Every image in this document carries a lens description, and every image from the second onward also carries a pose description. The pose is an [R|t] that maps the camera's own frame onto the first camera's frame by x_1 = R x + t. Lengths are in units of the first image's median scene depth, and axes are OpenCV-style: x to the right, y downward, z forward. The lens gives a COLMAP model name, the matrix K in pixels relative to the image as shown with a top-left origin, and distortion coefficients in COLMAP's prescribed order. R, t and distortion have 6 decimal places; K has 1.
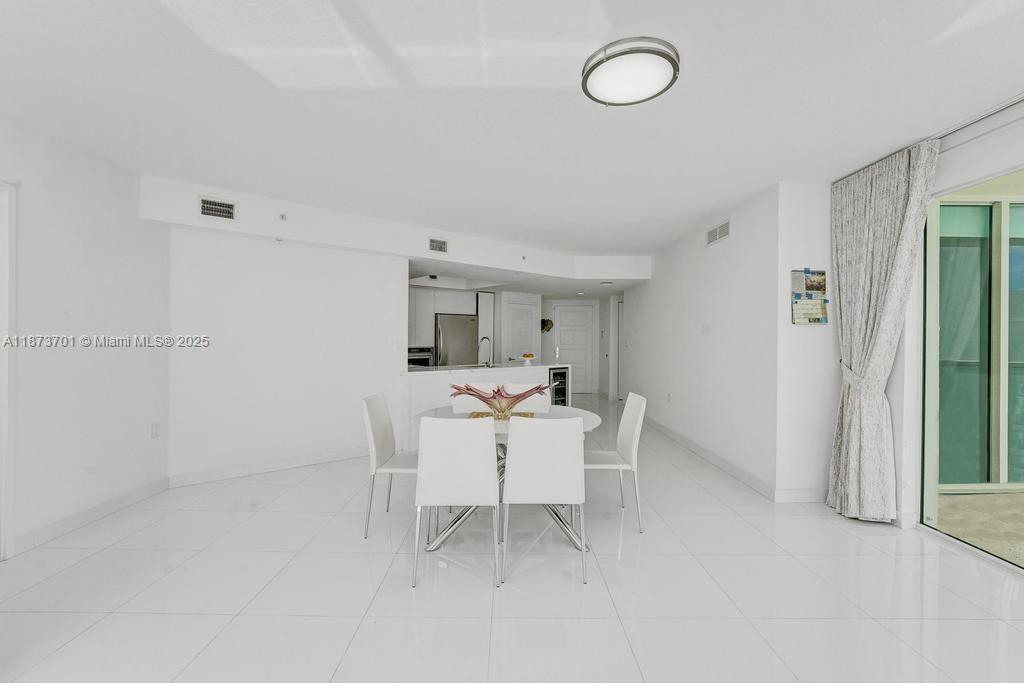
lens RADIAL K [[436.2, 0, 516.6], [0, 436.2, 341.5], [0, 0, 1]] dist [0.000560, 0.000035]
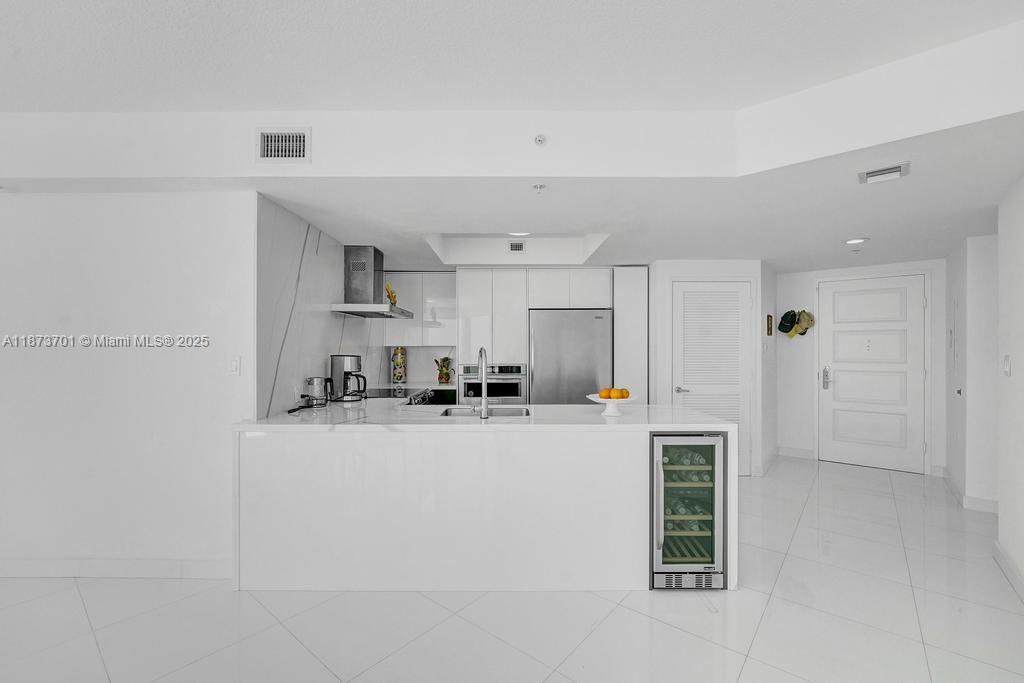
lens RADIAL K [[436.2, 0, 516.6], [0, 436.2, 341.5], [0, 0, 1]] dist [0.000560, 0.000035]
pose [[0.769667, -0.013105, -0.638311, 0.185466], [0.000261, 0.999796, -0.020211, -0.007180], [0.638446, 0.015390, 0.769513, 0.527214]]
